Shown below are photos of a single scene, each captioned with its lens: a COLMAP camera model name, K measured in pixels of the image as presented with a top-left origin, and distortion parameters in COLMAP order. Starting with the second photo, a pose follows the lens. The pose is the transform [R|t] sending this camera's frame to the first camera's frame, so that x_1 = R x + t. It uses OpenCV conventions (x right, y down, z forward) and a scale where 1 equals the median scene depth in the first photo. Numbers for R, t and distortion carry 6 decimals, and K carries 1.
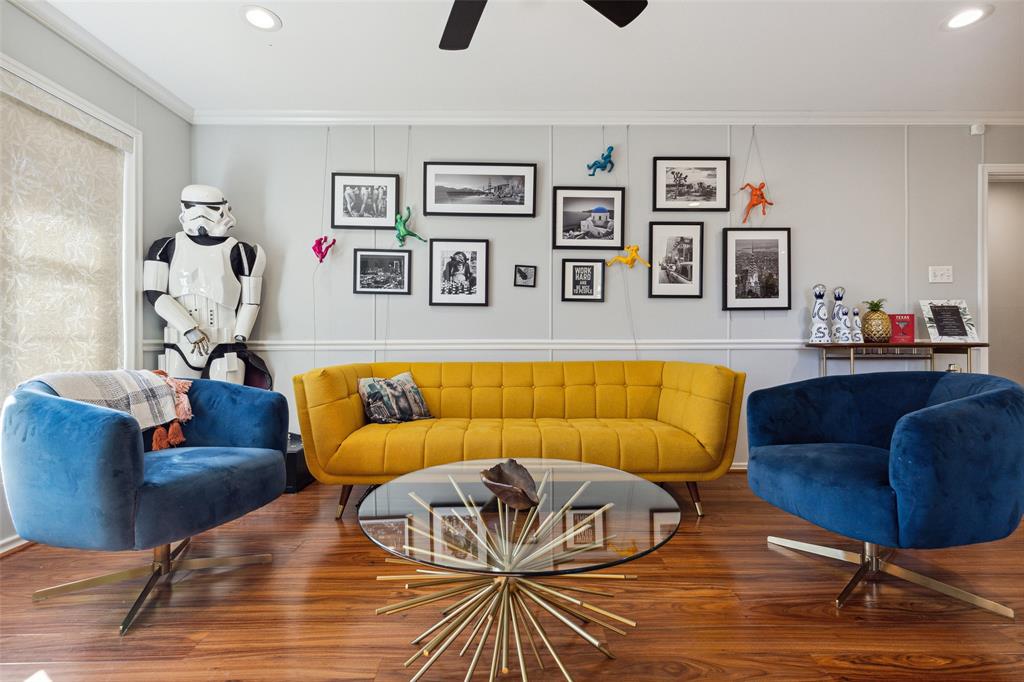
lens RADIAL K [[468.3, 0, 513.5], [0, 468.3, 334.9], [0, 0, 1]] dist [0.005909, -0.000074]
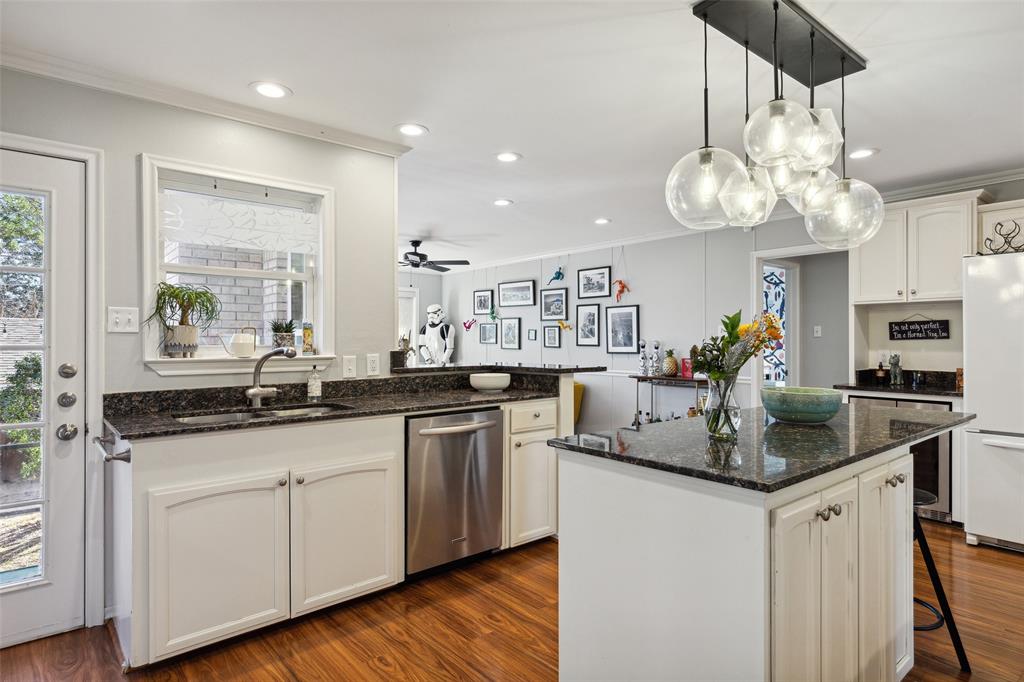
lens RADIAL K [[581.6, 0, 510.1], [0, 581.6, 339.7], [0, 0, 1]] dist [0.003420, 0.000701]
pose [[0.620283, 0.002047, -0.784375, 1.931792], [-0.001382, 0.999998, 0.001517, -0.108198], [0.784377, 0.000143, 0.620285, -0.629952]]
